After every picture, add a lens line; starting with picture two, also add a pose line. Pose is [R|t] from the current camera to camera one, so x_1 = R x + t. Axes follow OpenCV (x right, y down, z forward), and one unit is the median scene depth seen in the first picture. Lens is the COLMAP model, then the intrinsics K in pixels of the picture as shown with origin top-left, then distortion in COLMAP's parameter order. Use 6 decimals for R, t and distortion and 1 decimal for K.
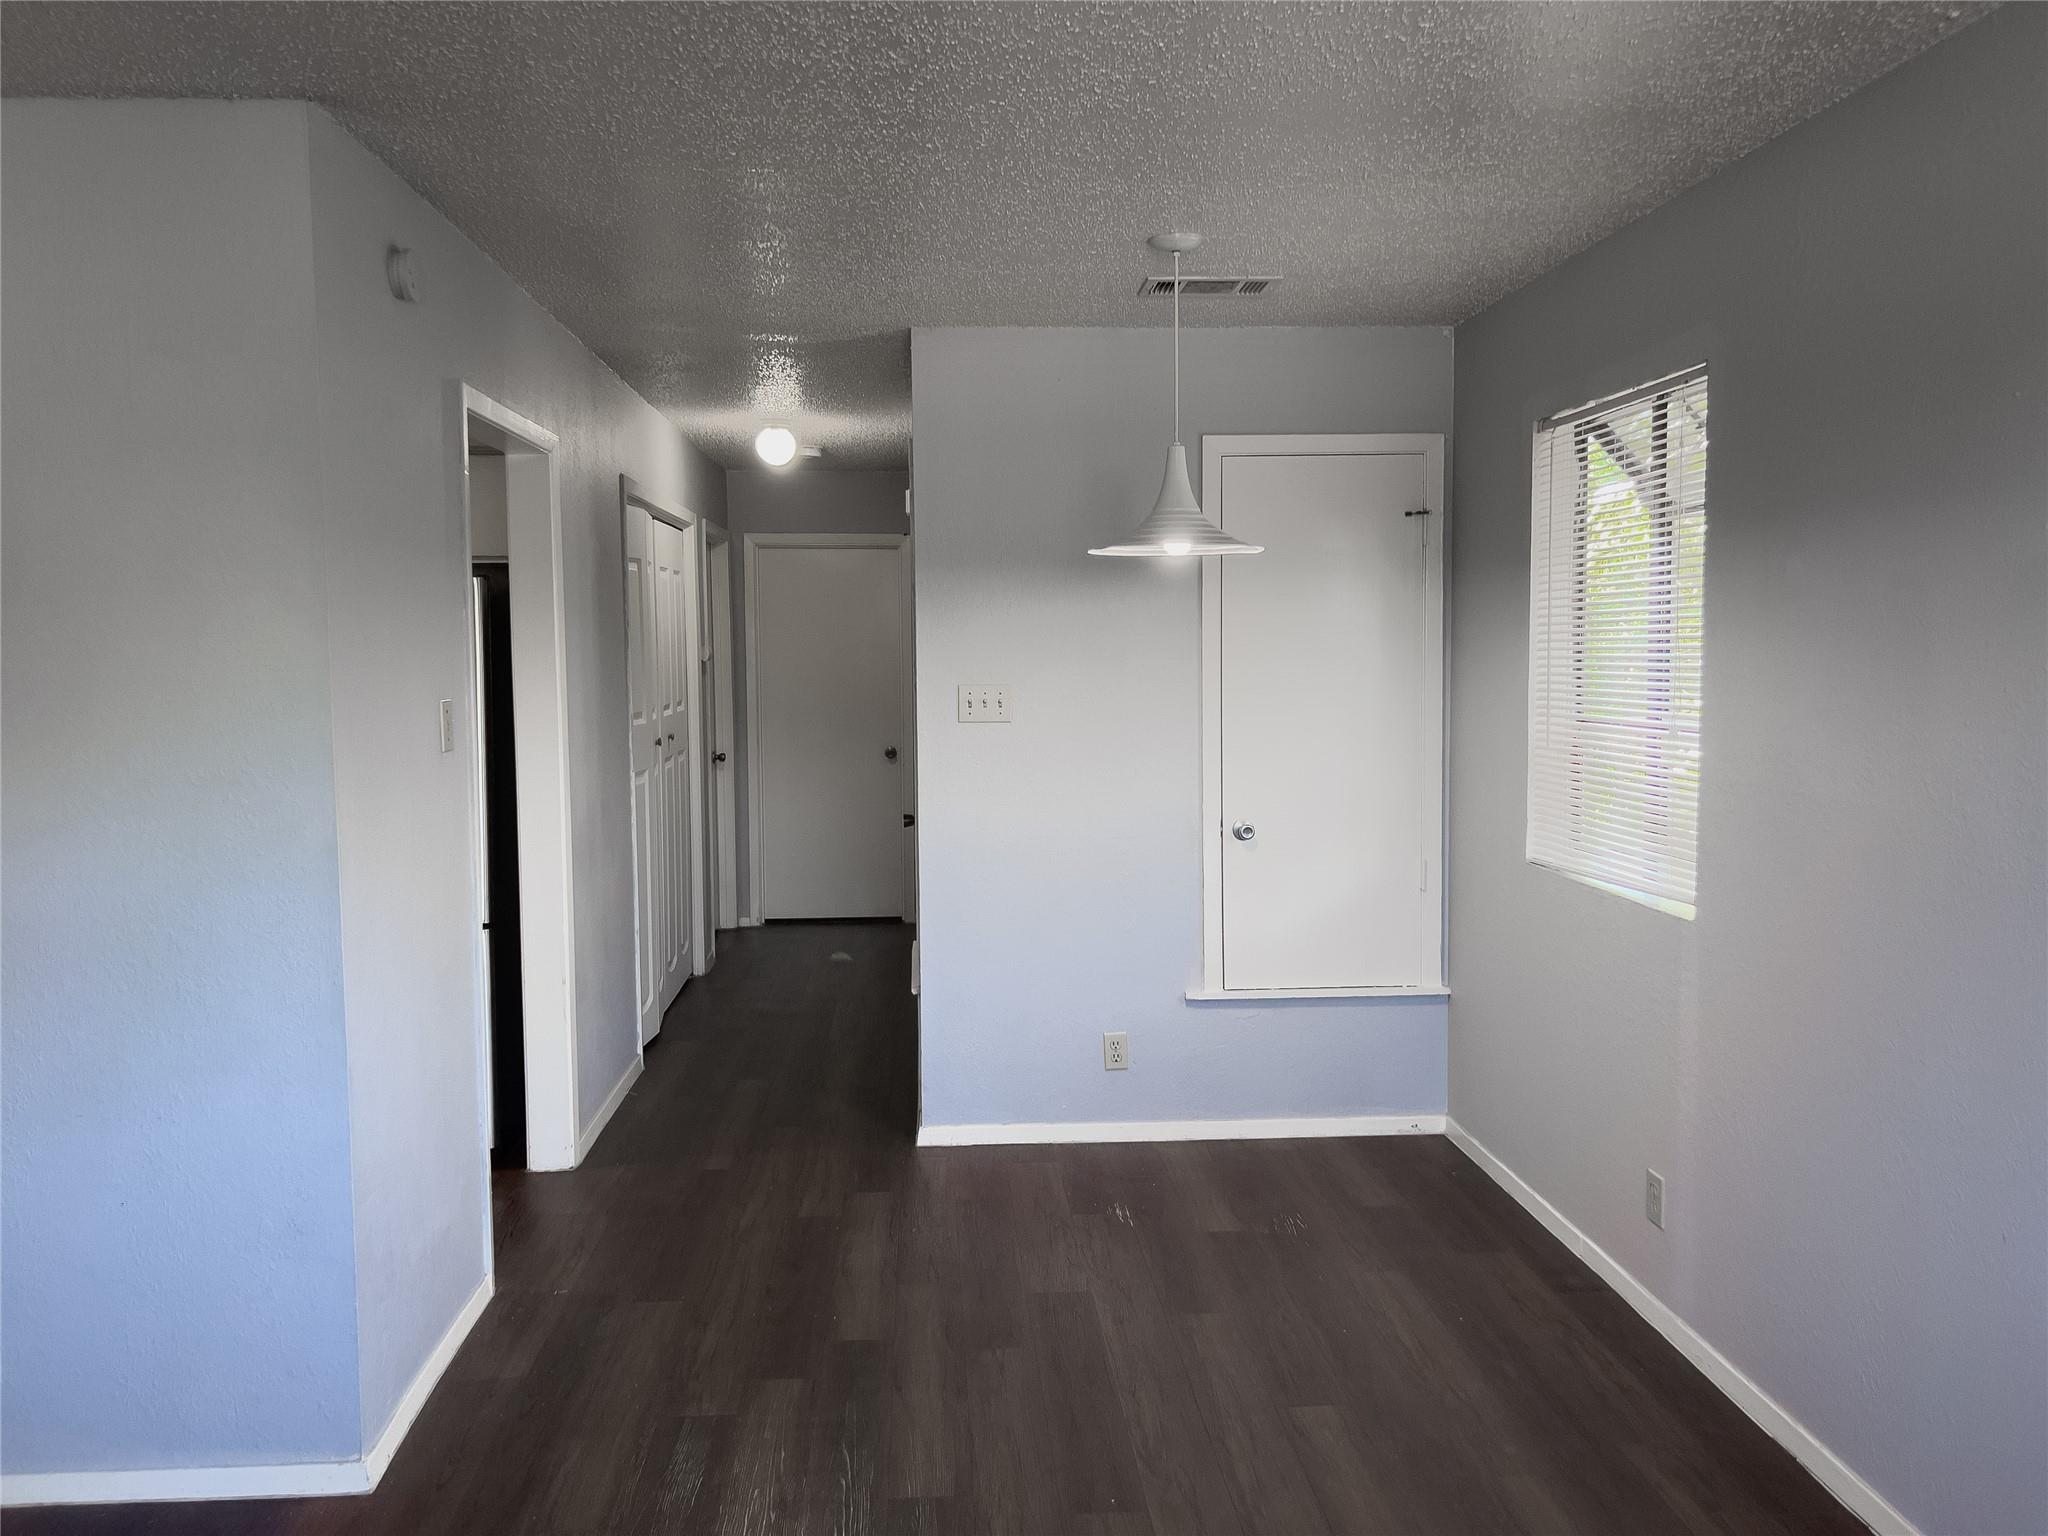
lens RADIAL K [[1562.0, 0, 1028.3], [0, 1562.0, 766.3], [0, 0, 1]] dist [0.055429, -0.050773]
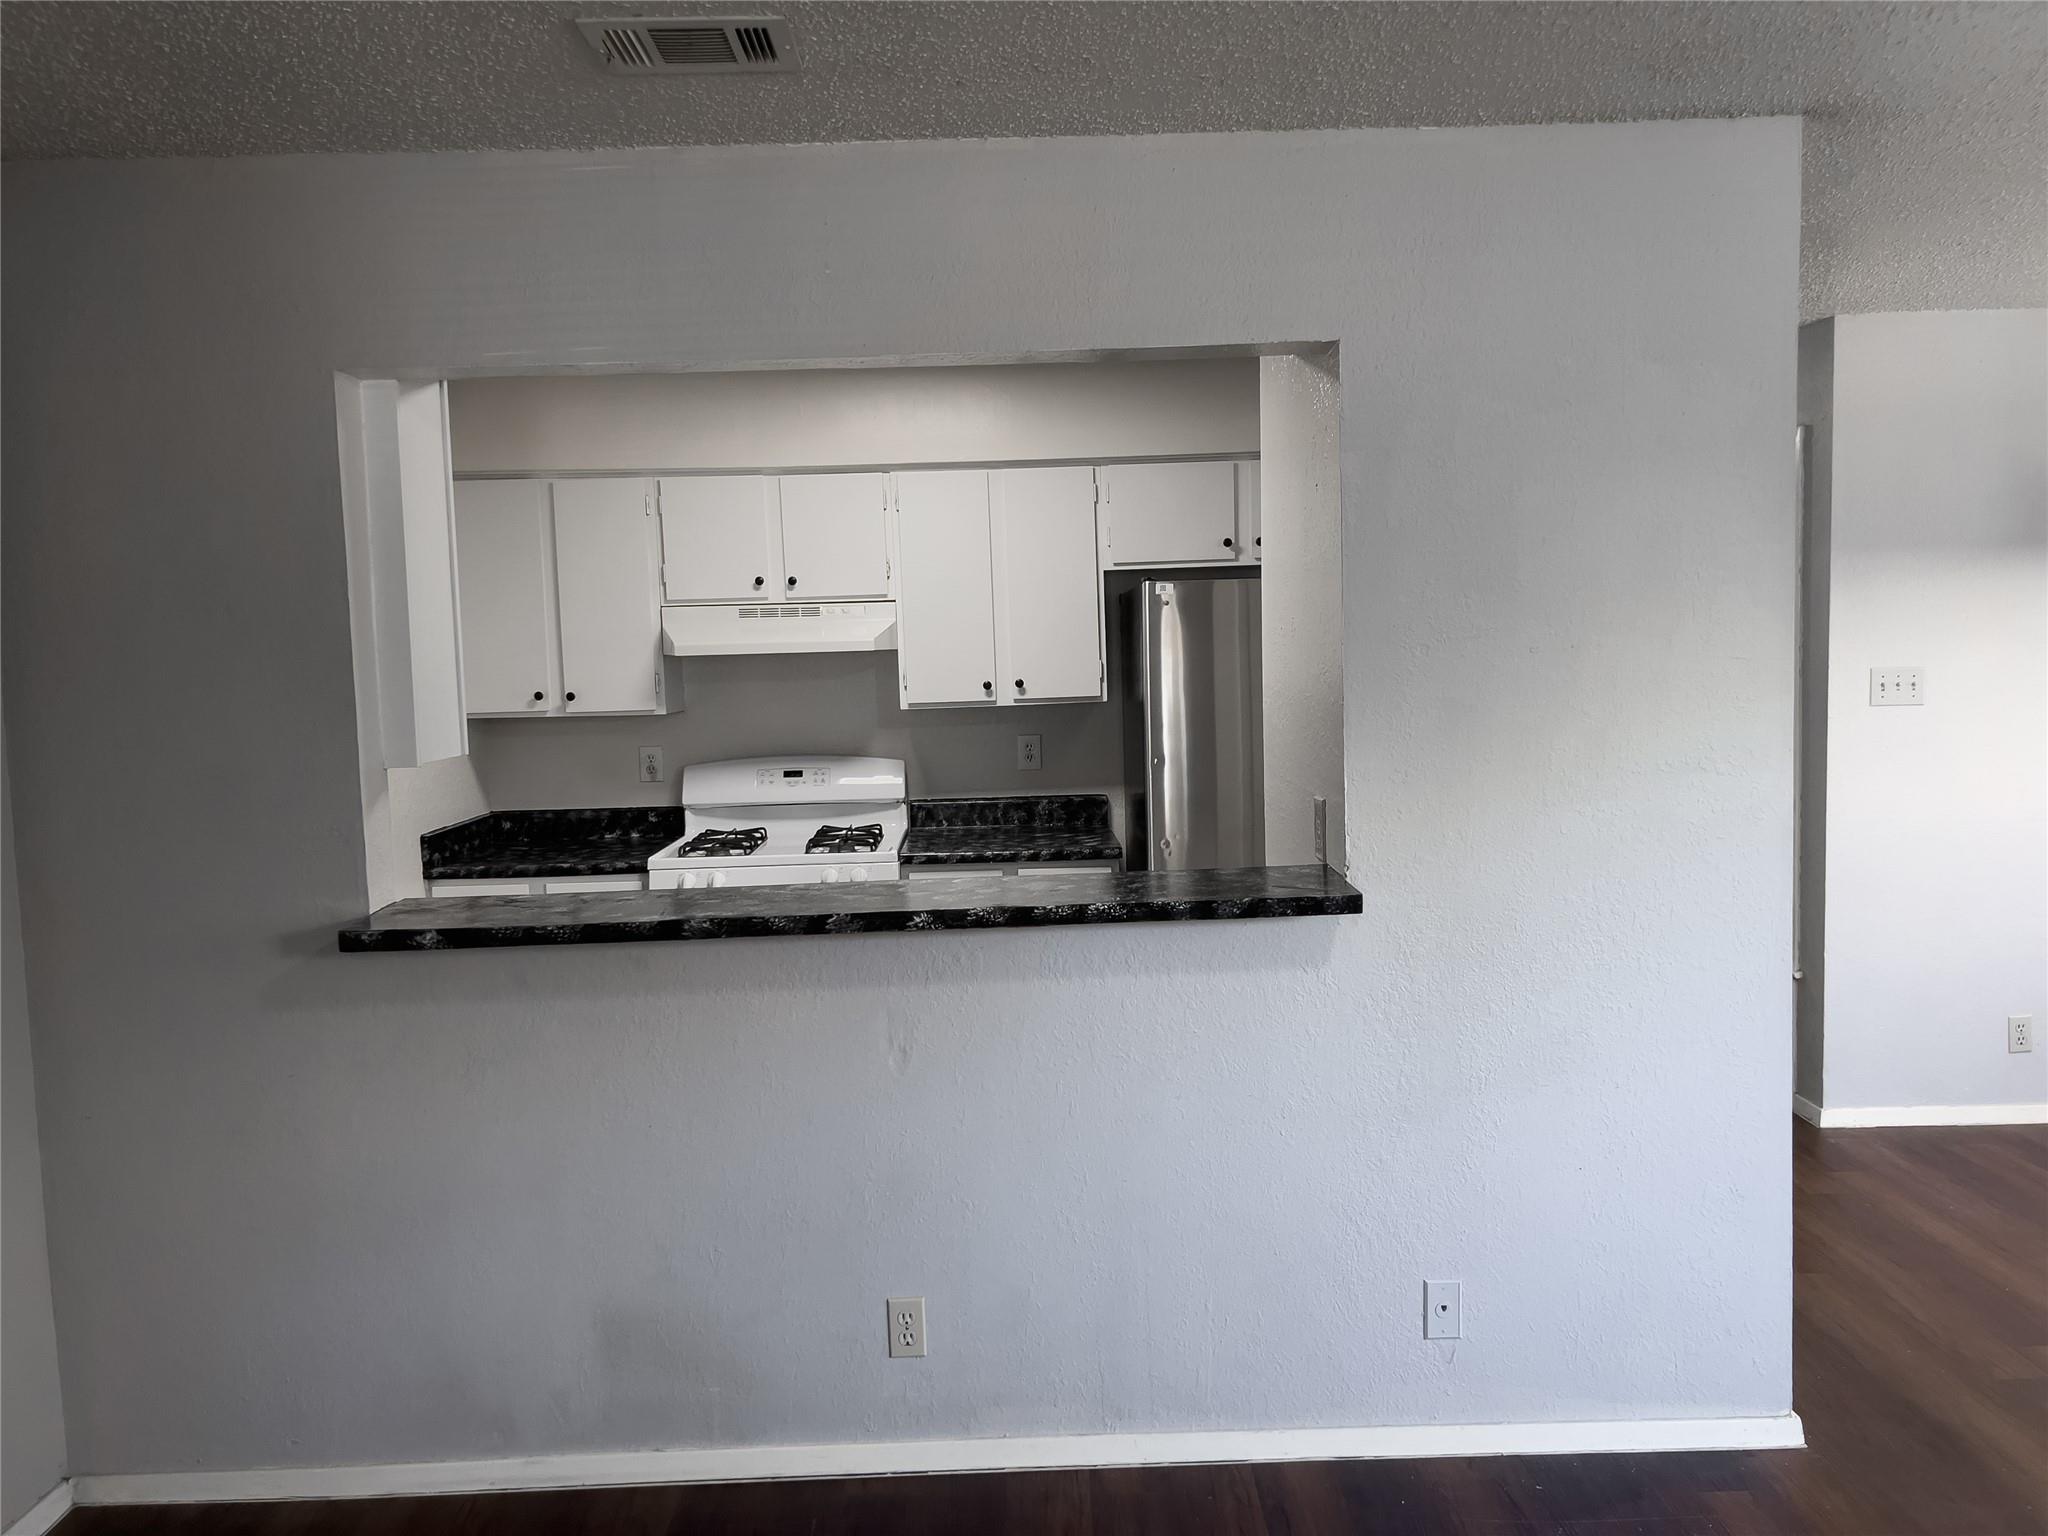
lens RADIAL K [[1562.0, 0, 1035.9], [0, 1562.0, 766.2], [0, 0, 1]] dist [0.055429, -0.050773]
pose [[0.998111, -0.019629, -0.058212, -0.521294], [0.019608, 0.999807, -0.000928, 0.001060], [0.058219, -0.000215, 0.998304, -0.043171]]
